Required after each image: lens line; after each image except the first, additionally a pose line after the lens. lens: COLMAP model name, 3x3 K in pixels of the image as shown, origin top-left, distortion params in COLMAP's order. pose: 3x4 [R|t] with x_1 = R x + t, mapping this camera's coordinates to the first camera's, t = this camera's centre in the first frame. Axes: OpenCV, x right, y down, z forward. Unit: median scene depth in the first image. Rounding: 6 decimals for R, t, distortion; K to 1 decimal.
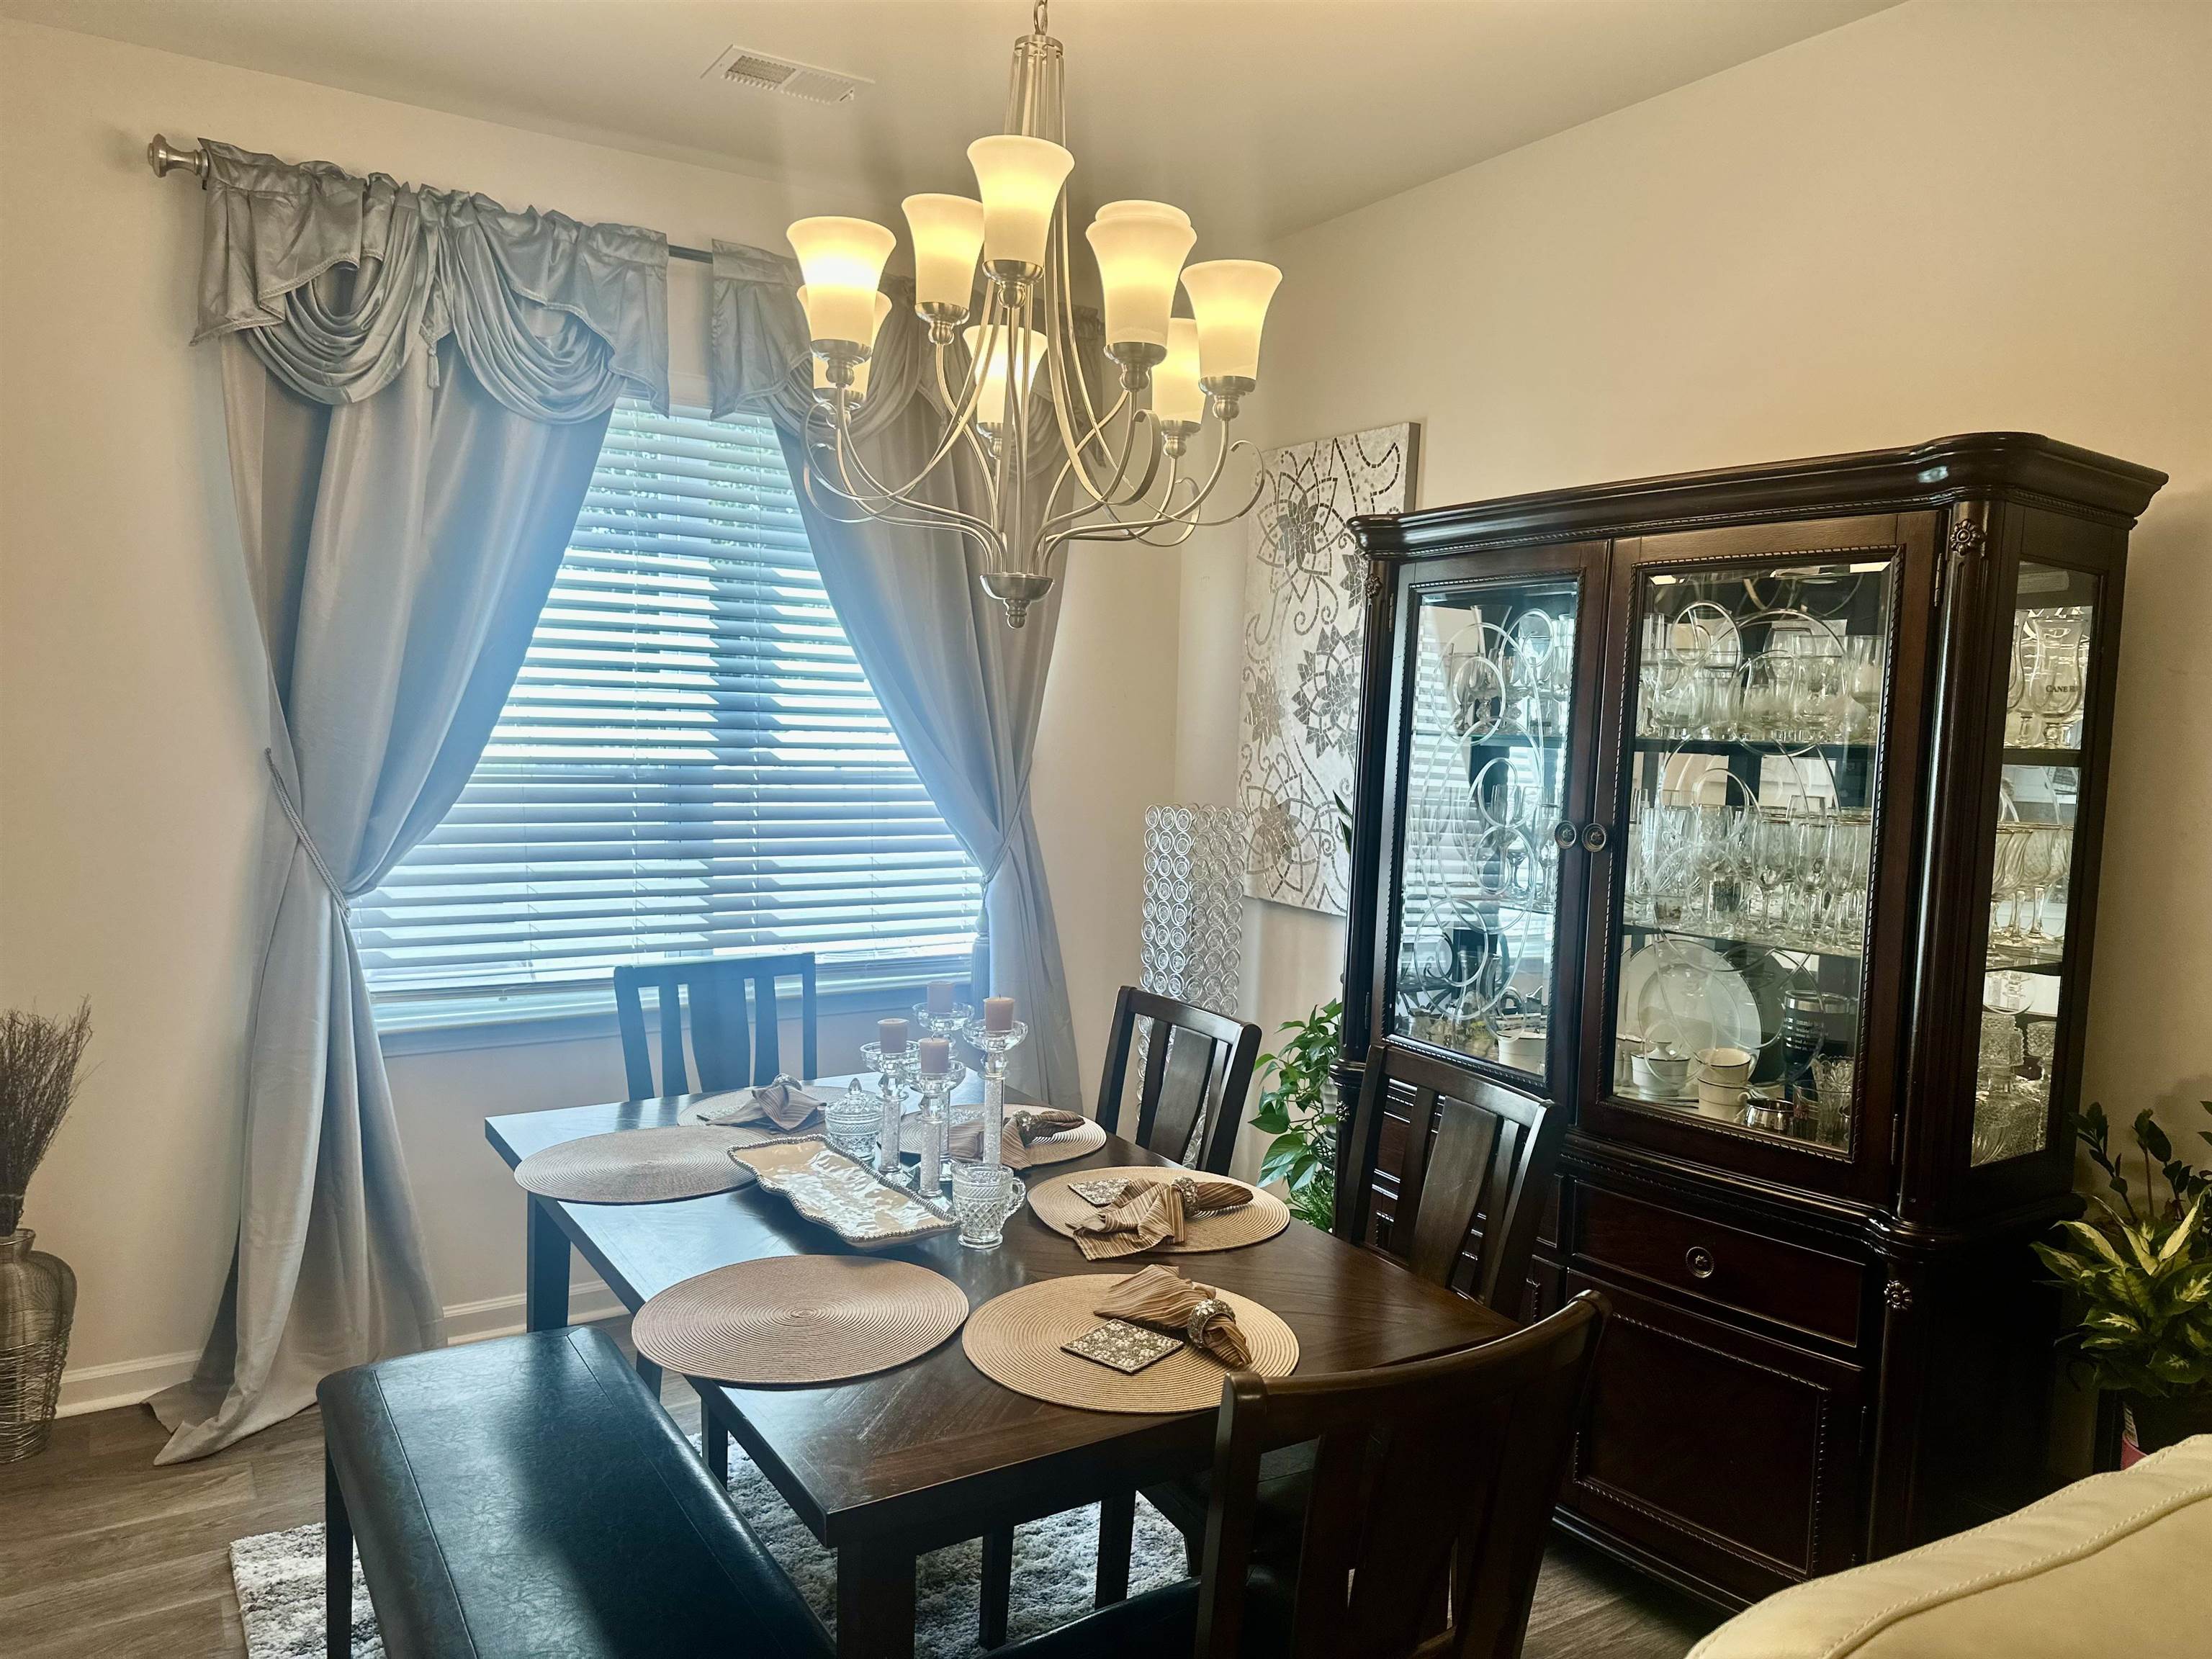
lens RADIAL K [[1569.1, 0, 1116.2], [0, 1569.1, 832.9], [0, 0, 1]] dist [0.044311, -0.067709]
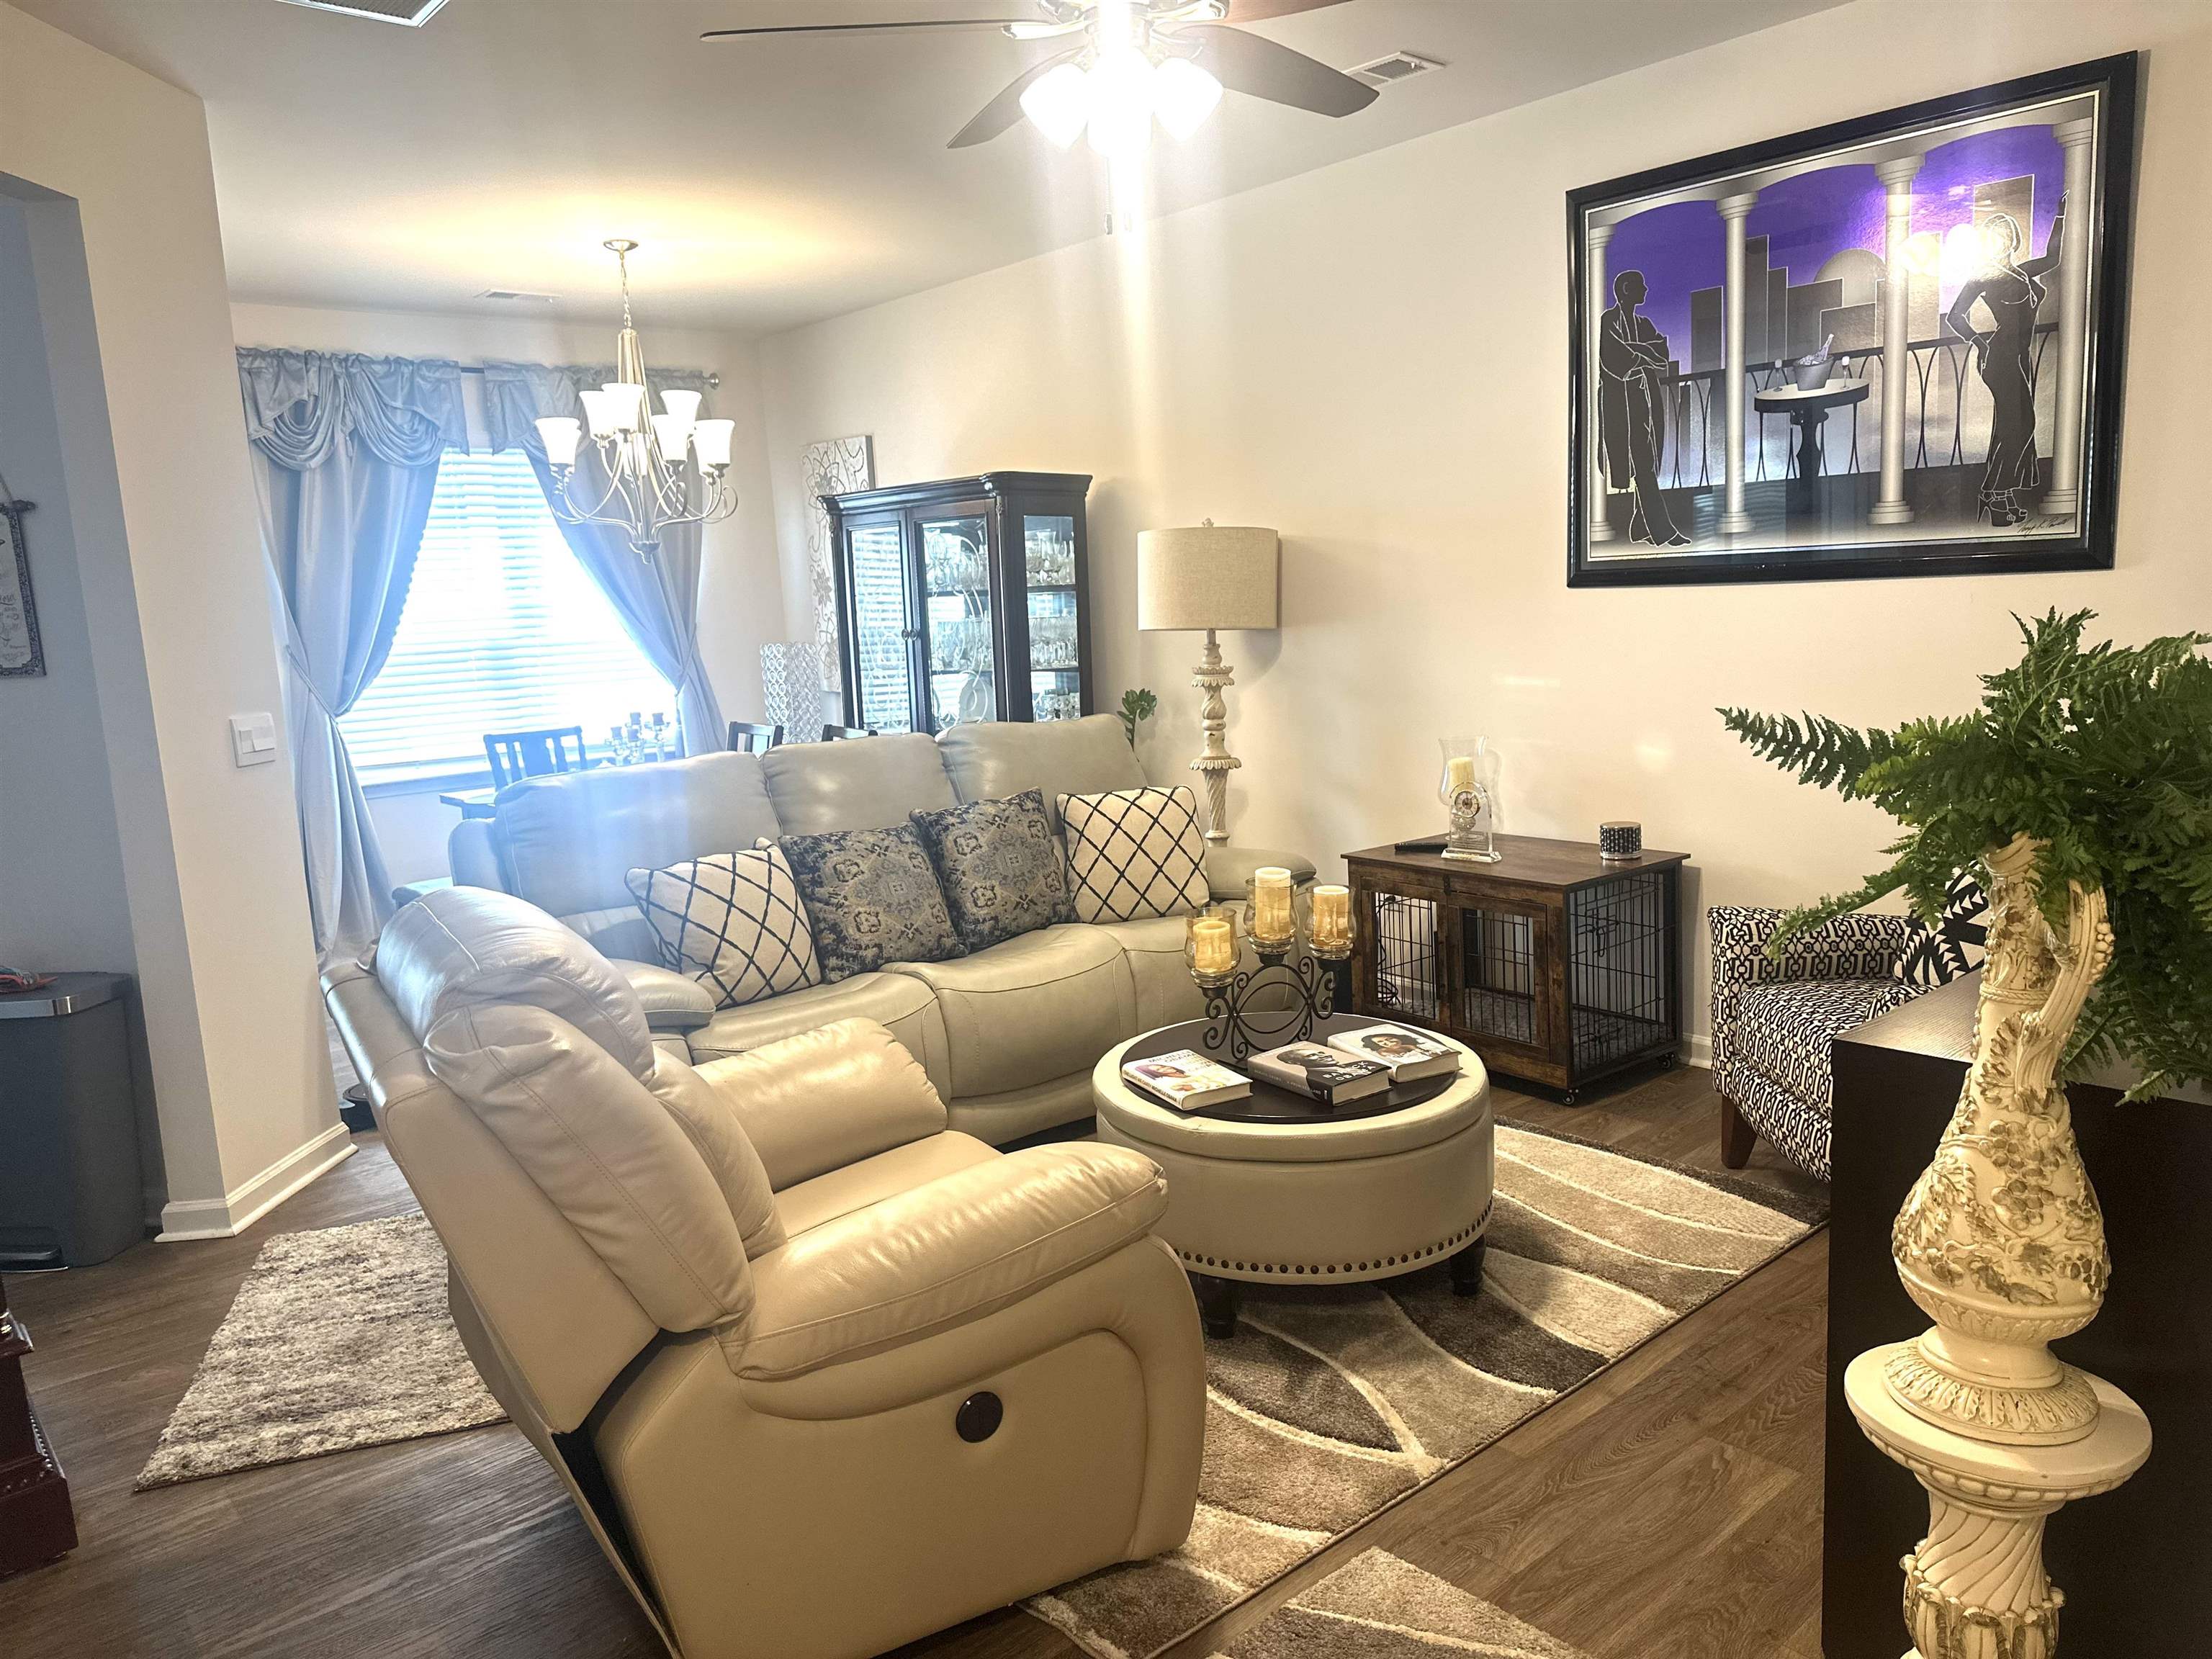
lens RADIAL K [[1569.1, 0, 1116.2], [0, 1569.1, 832.9], [0, 0, 1]] dist [0.044311, -0.067709]
pose [[0.986682, -0.096020, 0.131297, 0.212067], [0.085281, 0.992715, 0.085115, 0.100653], [-0.138513, -0.072784, 0.987682, -1.133269]]
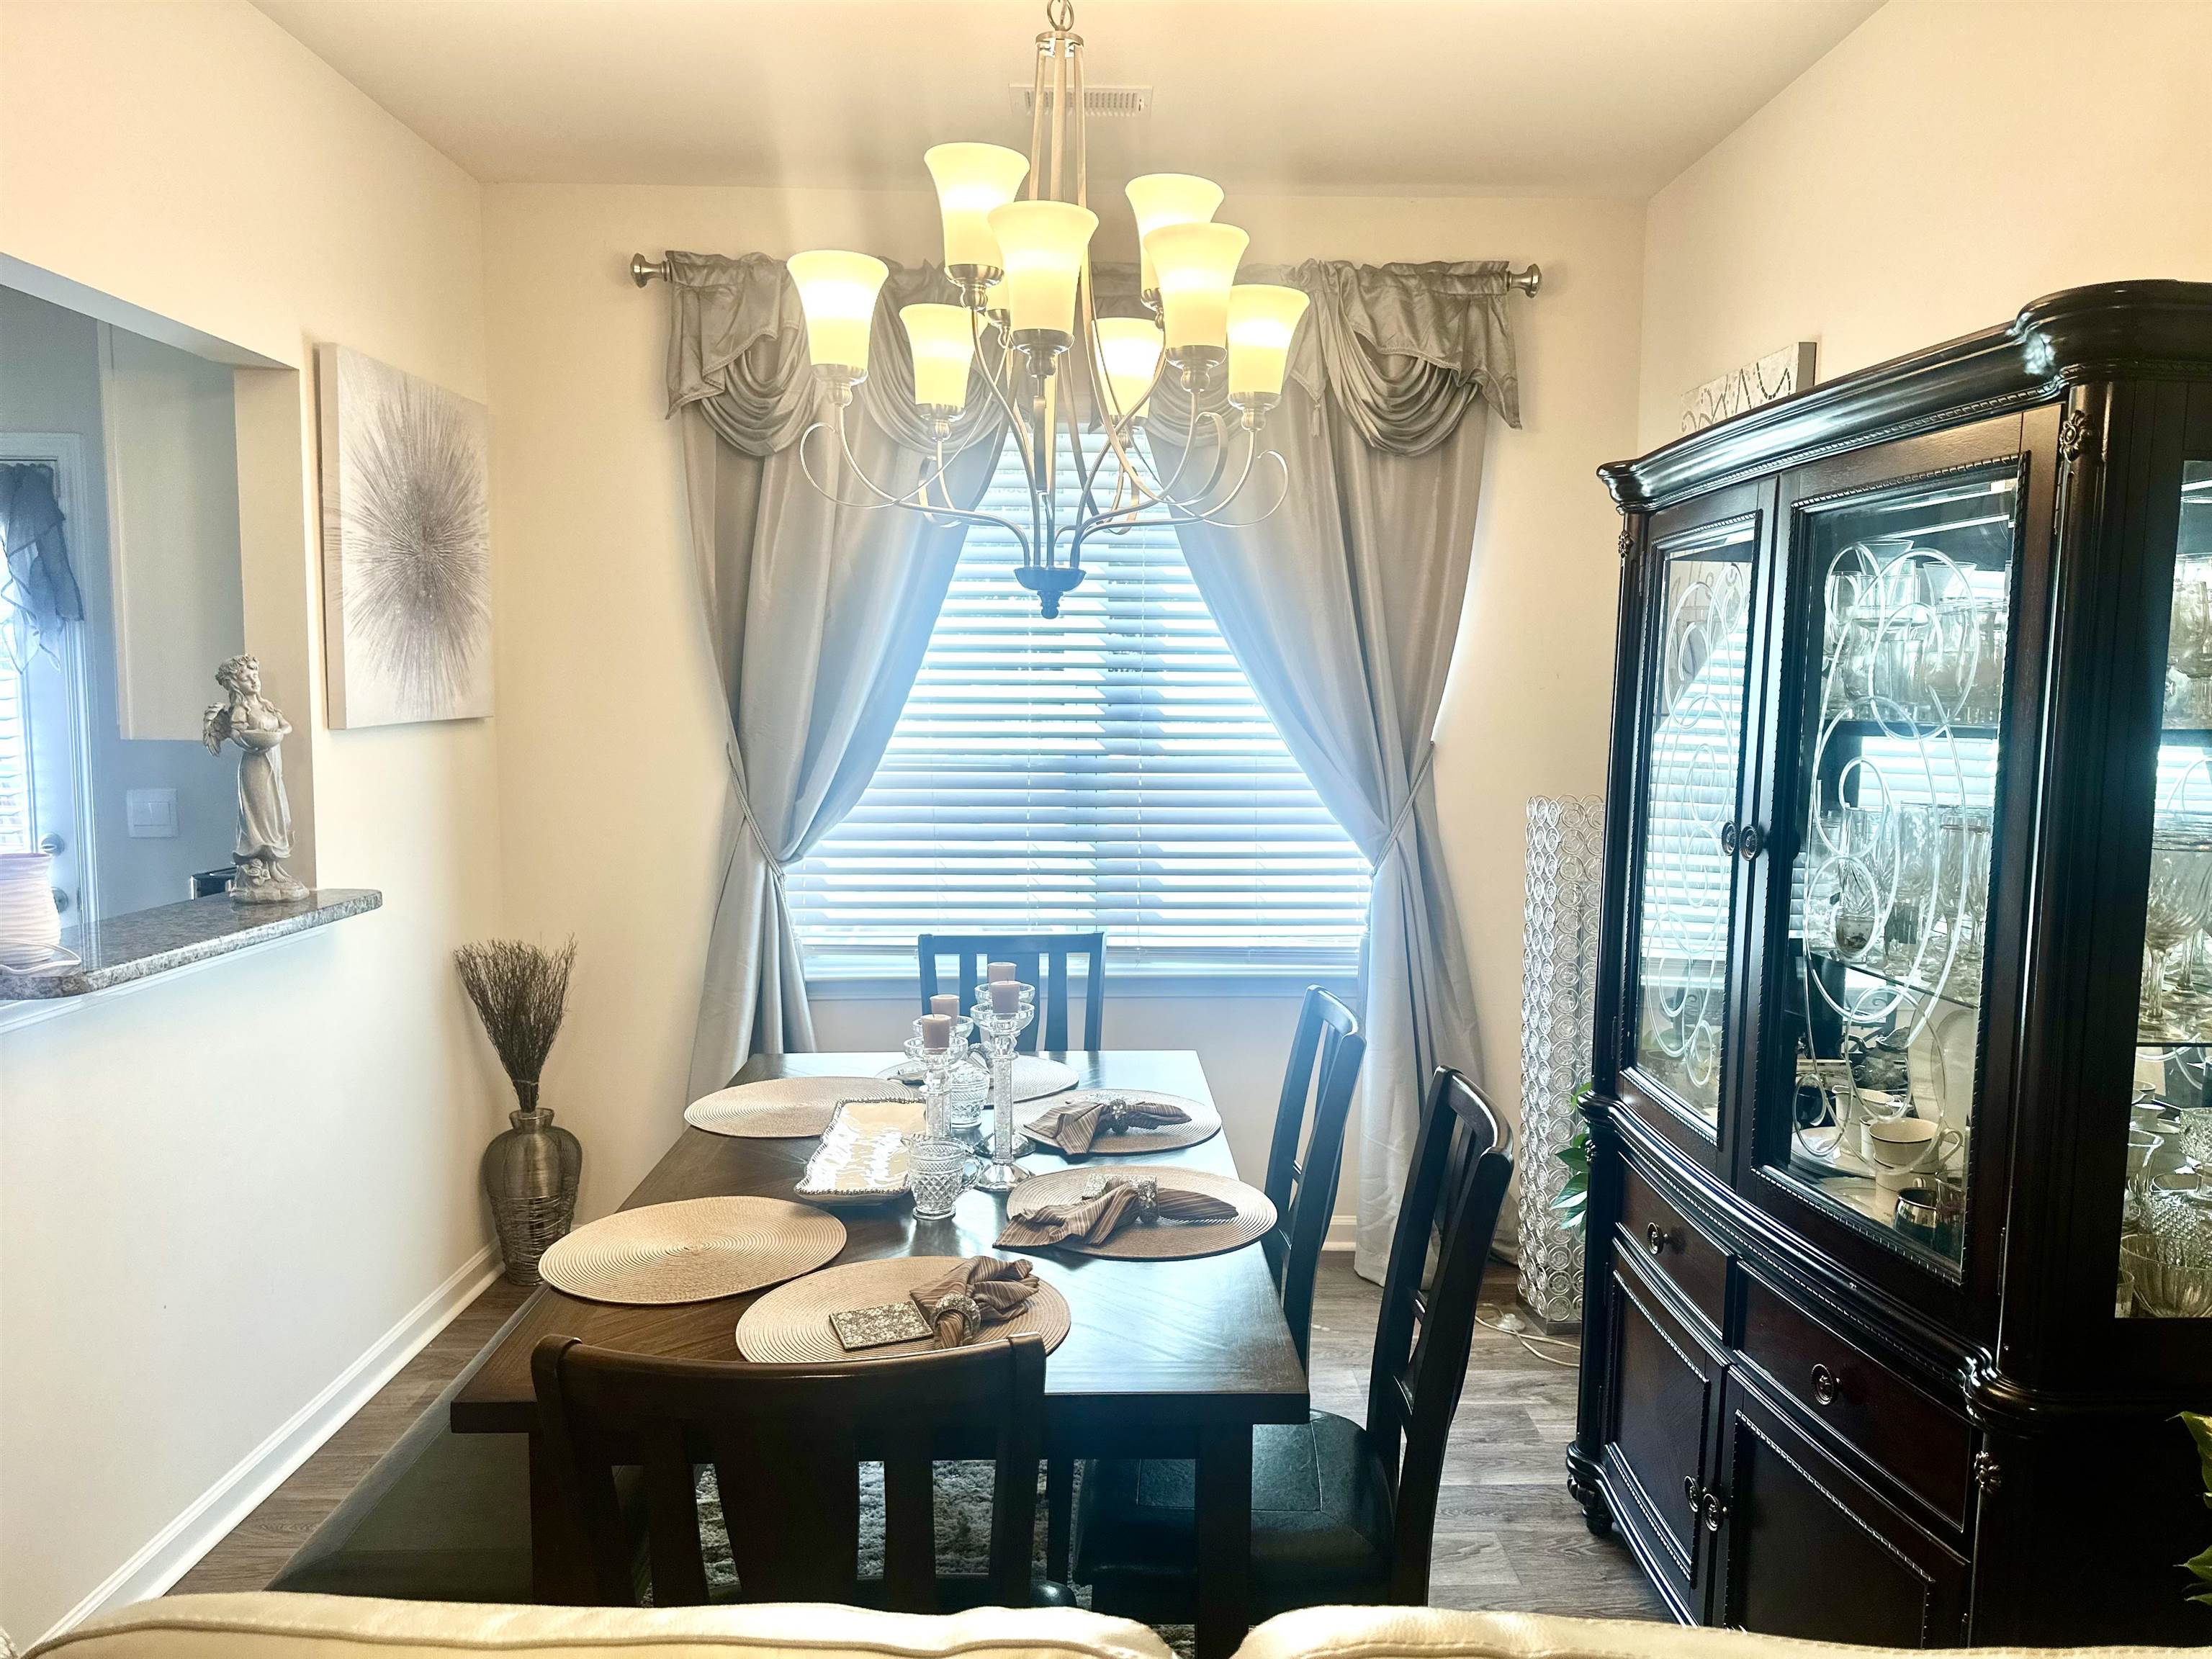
lens RADIAL K [[1569.1, 0, 1116.2], [0, 1569.1, 832.9], [0, 0, 1]] dist [0.044311, -0.067709]
pose [[0.859430, 0.024703, -0.510656, 0.345940], [-0.020575, 0.999694, 0.013734, -0.005896], [0.510839, -0.001296, 0.859675, 0.104144]]
